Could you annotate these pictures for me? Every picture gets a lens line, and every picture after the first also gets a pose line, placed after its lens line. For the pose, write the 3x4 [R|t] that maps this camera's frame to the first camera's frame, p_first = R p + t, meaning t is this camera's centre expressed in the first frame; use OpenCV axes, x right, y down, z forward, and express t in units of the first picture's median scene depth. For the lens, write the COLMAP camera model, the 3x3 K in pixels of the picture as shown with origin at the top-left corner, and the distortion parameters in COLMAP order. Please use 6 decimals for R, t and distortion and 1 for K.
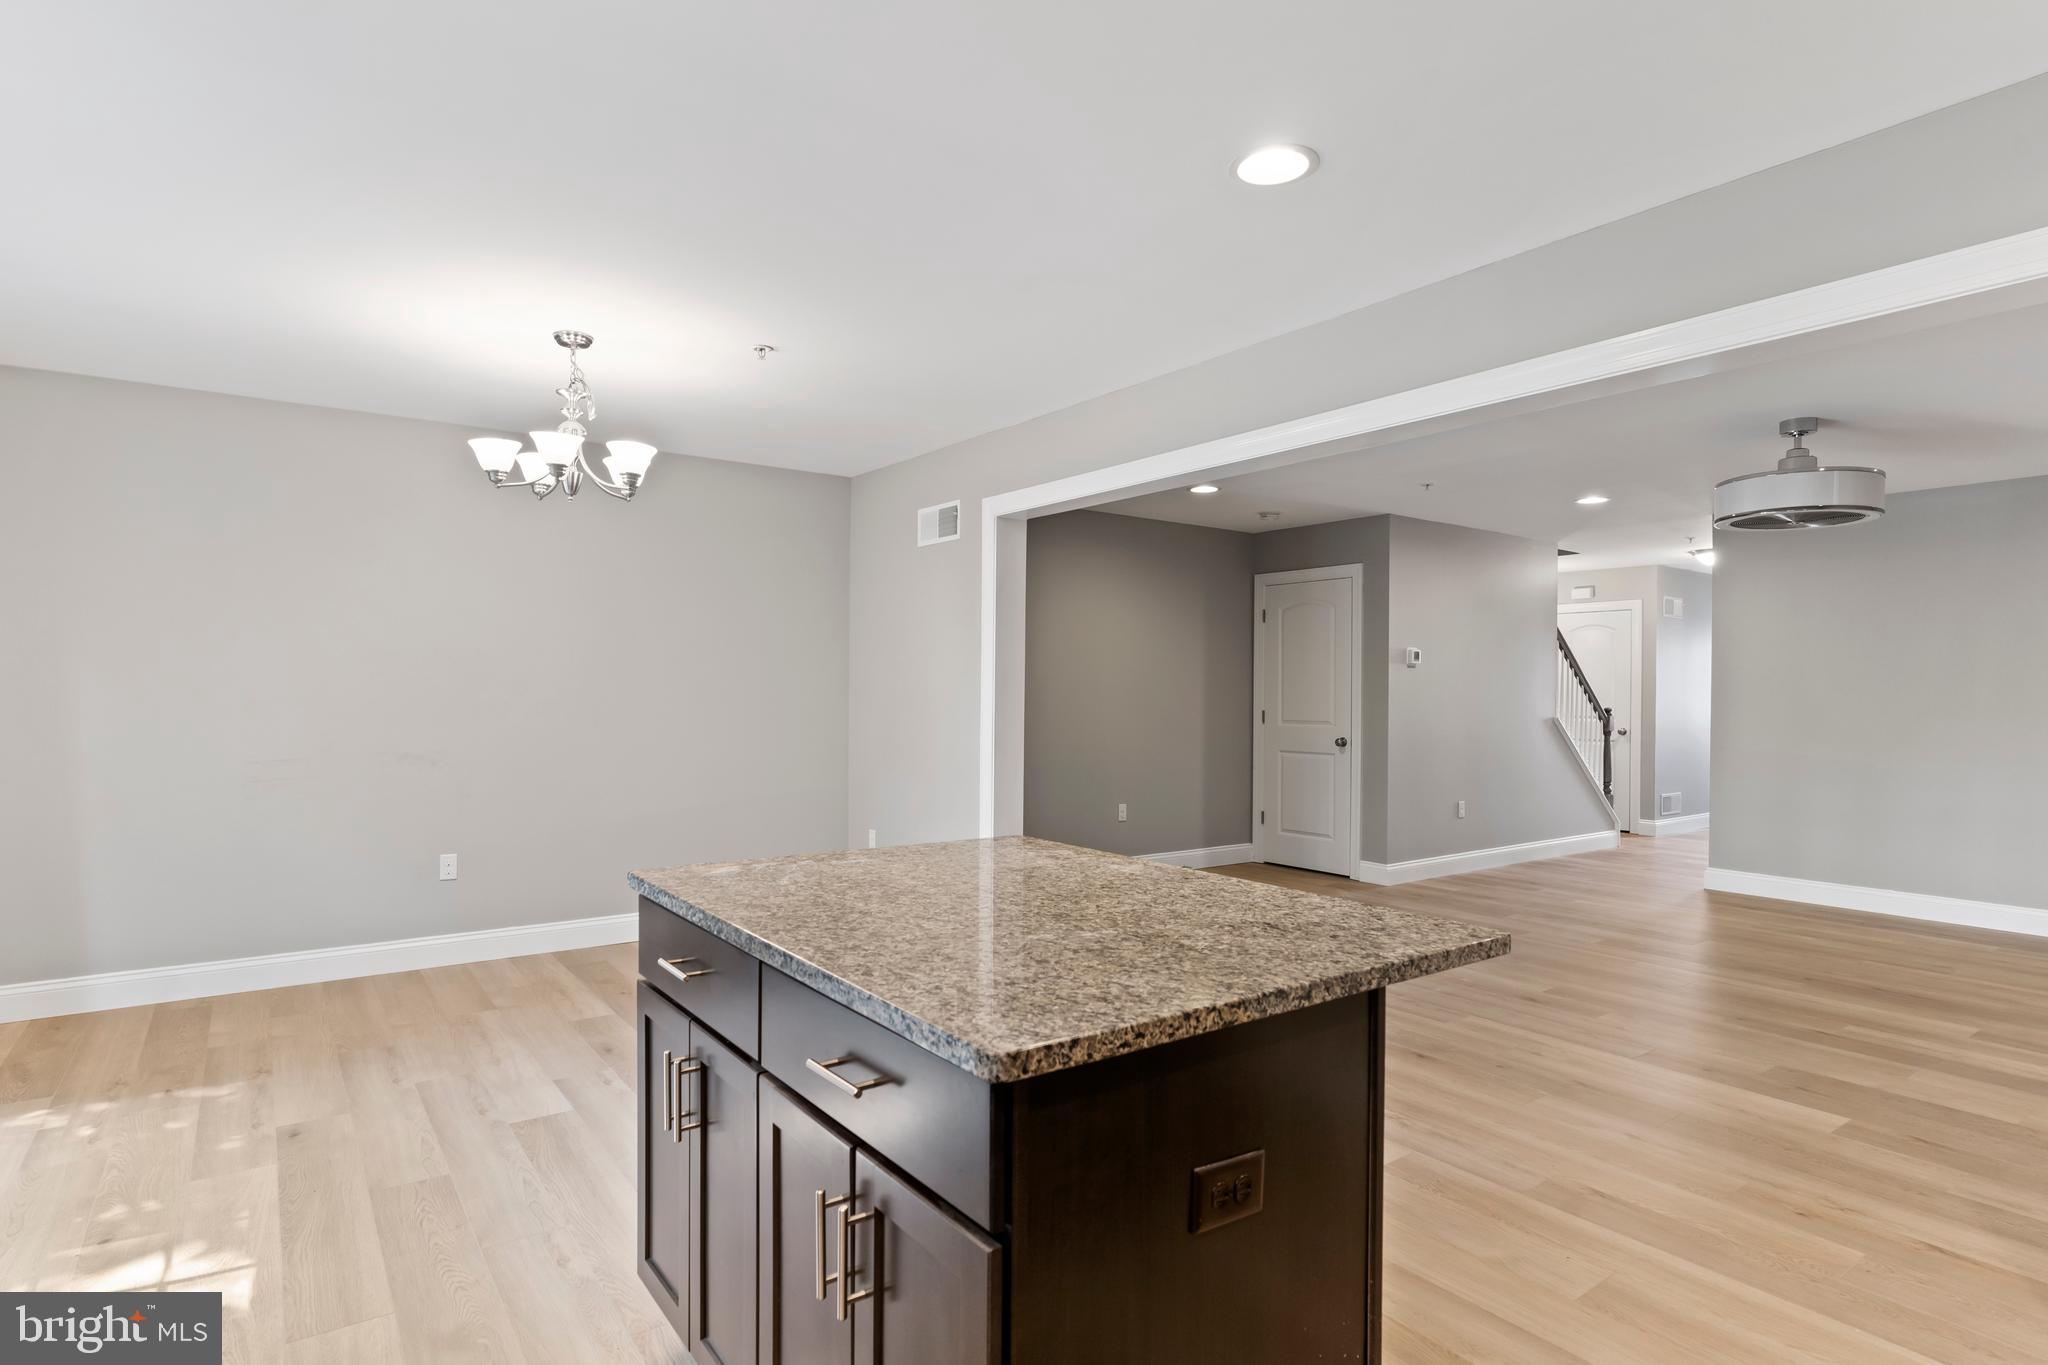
lens RADIAL K [[1050.5, 0, 1030.9], [0, 1050.5, 704.0], [0, 0, 1]] dist [-0.008901, 0.004251]
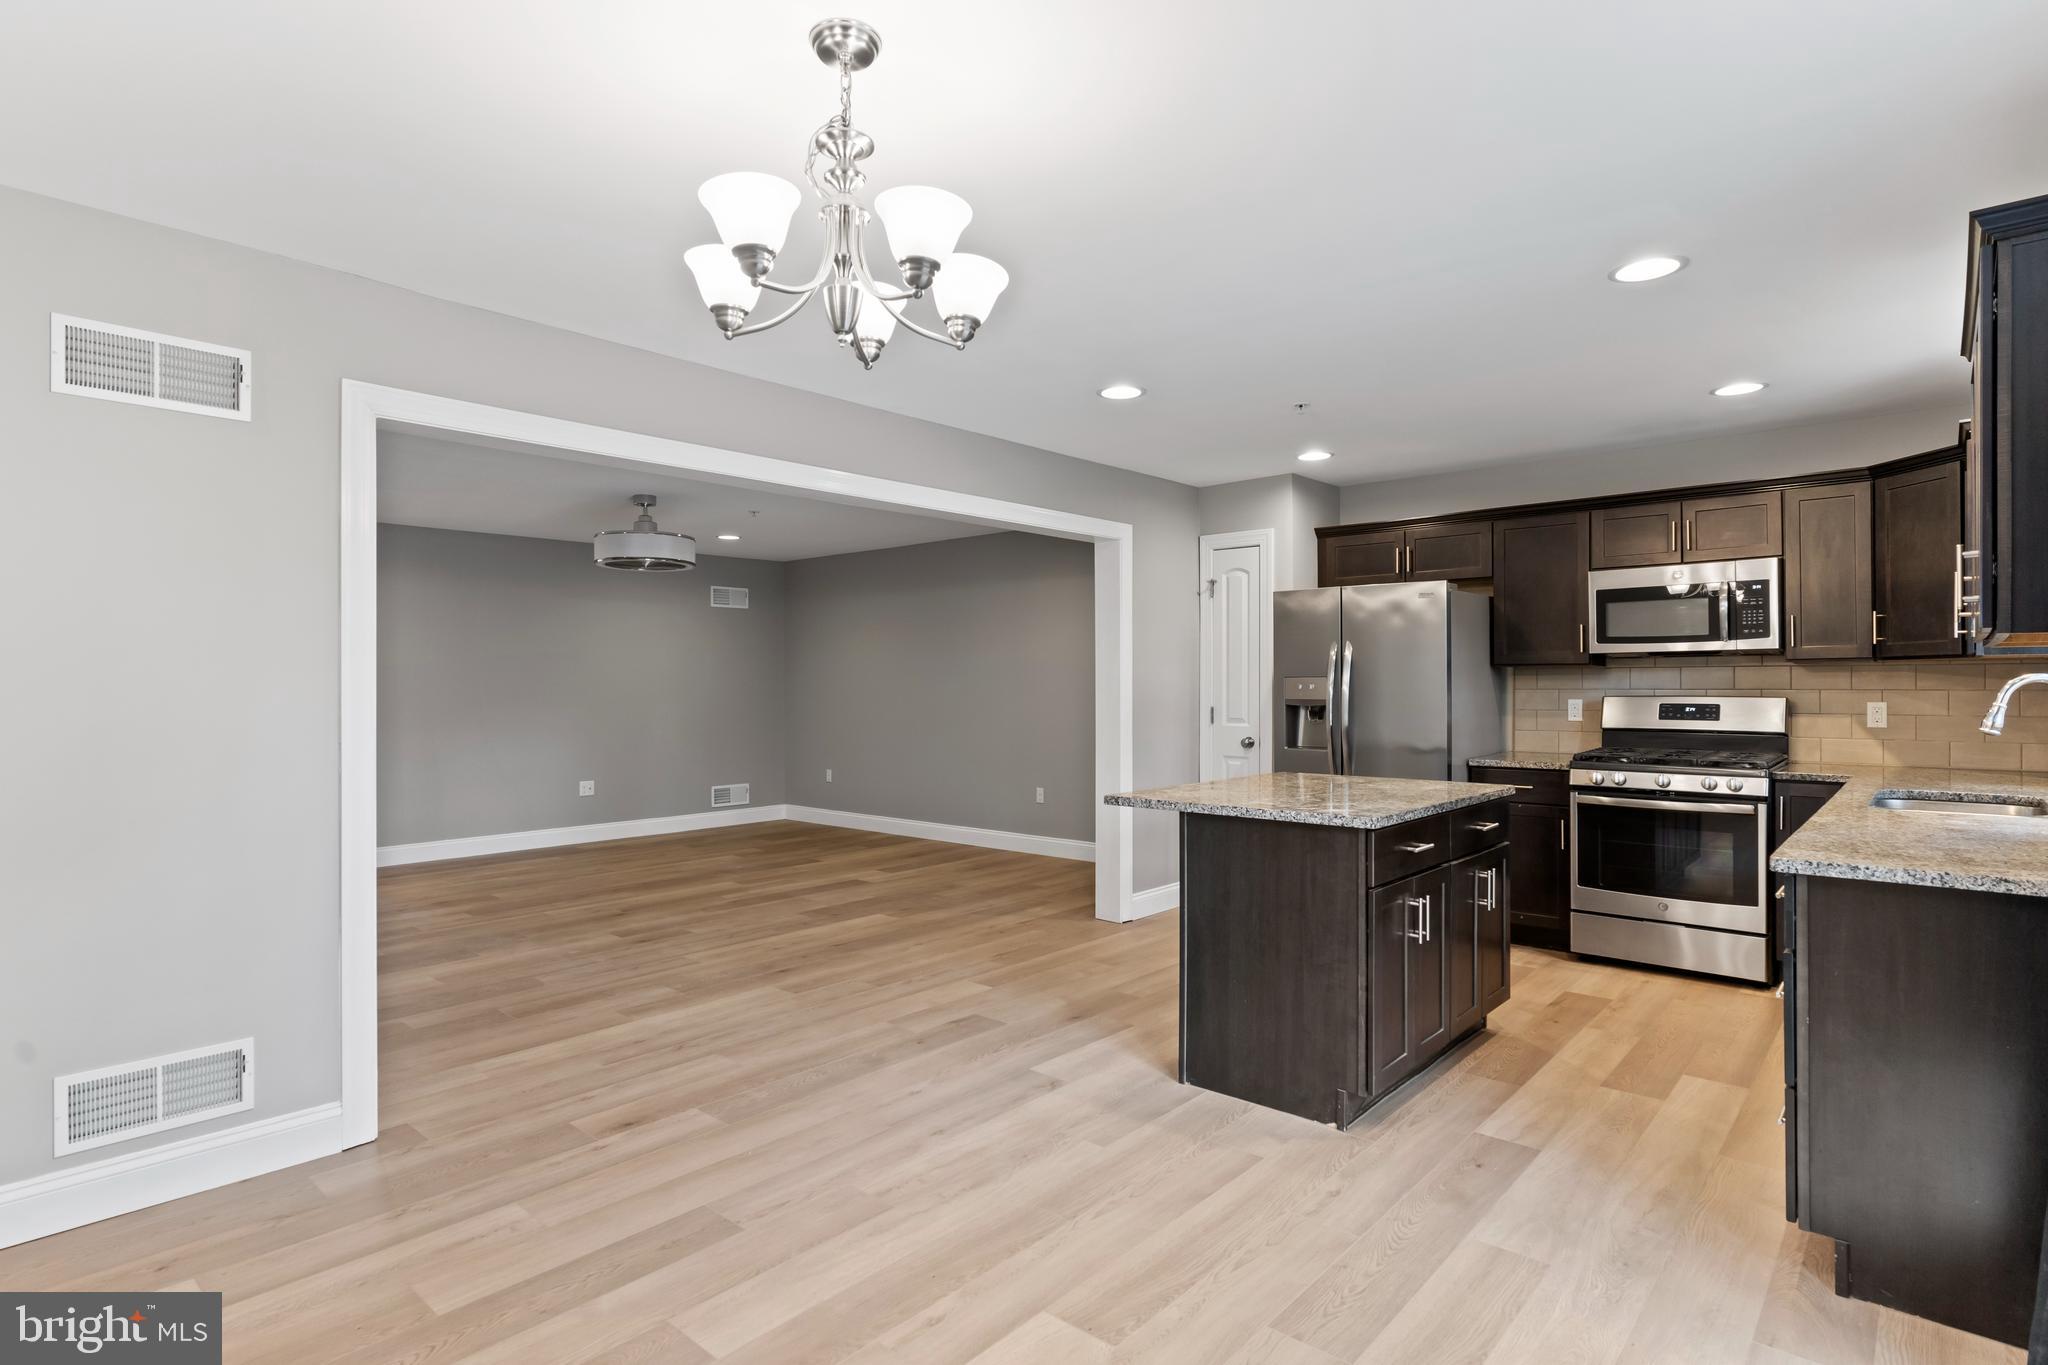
lens RADIAL K [[1050.5, 0, 1033.3], [0, 1050.5, 694.4], [0, 0, 1]] dist [-0.008901, 0.004251]
pose [[-0.221107, -0.017872, 0.975086, -0.924879], [0.013971, 0.999671, 0.021491, -0.025453], [-0.975150, 0.018375, -0.220784, 0.970889]]
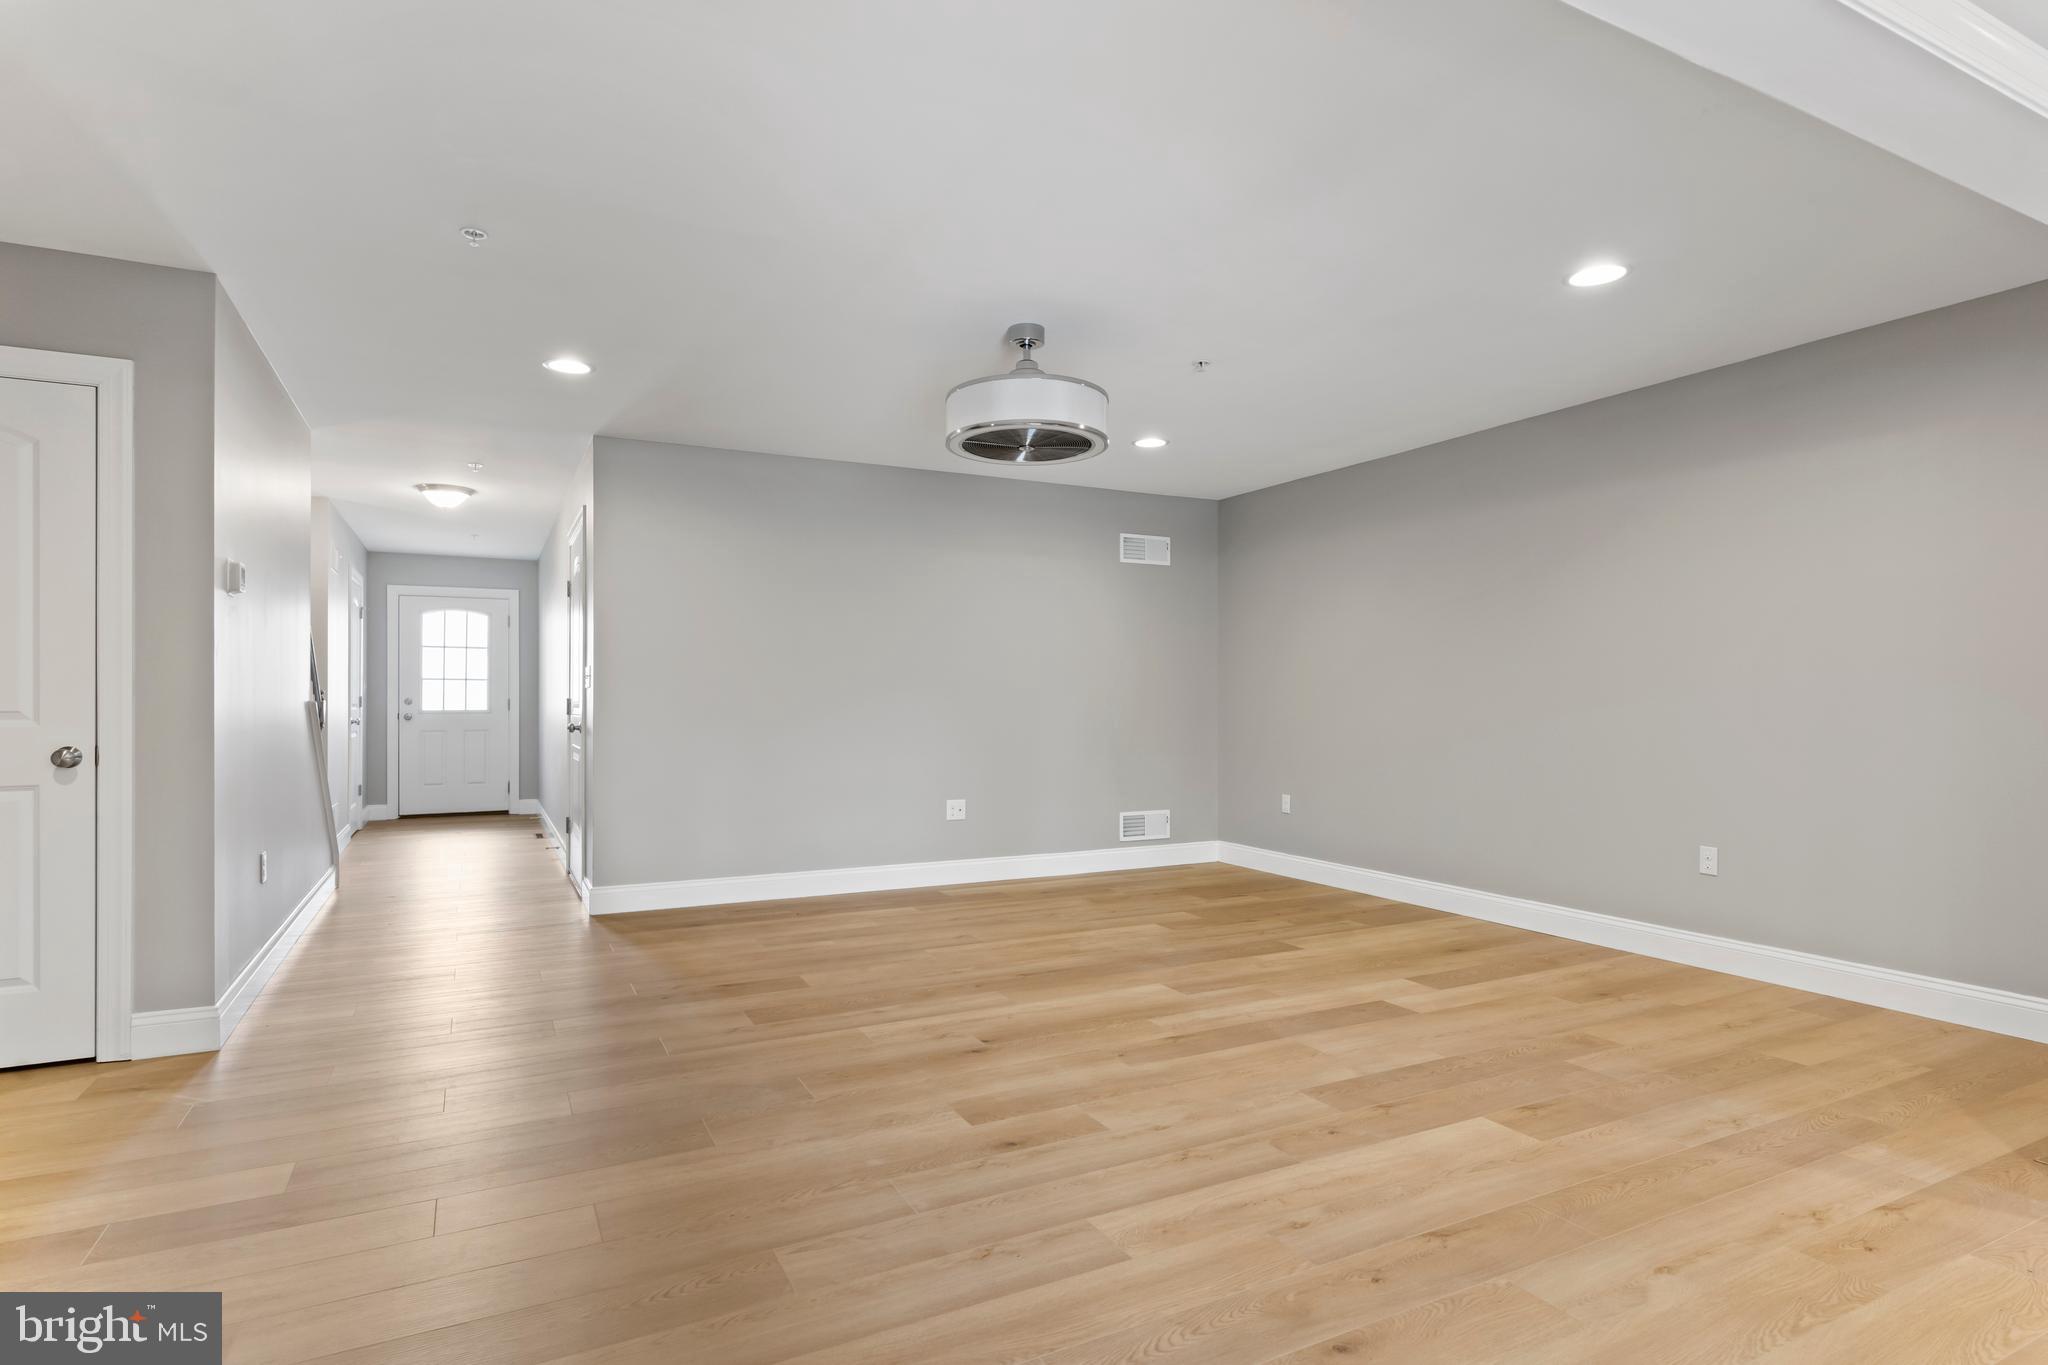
lens RADIAL K [[1050.5, 0, 999.7], [0, 1050.5, 691.1], [0, 0, 1]] dist [-0.008901, 0.004251]
pose [[0.172143, -0.000608, 0.985072, -0.130041], [0.014037, 0.999900, -0.001836, 0.029807], [-0.984972, 0.014143, 0.172135, 1.059882]]
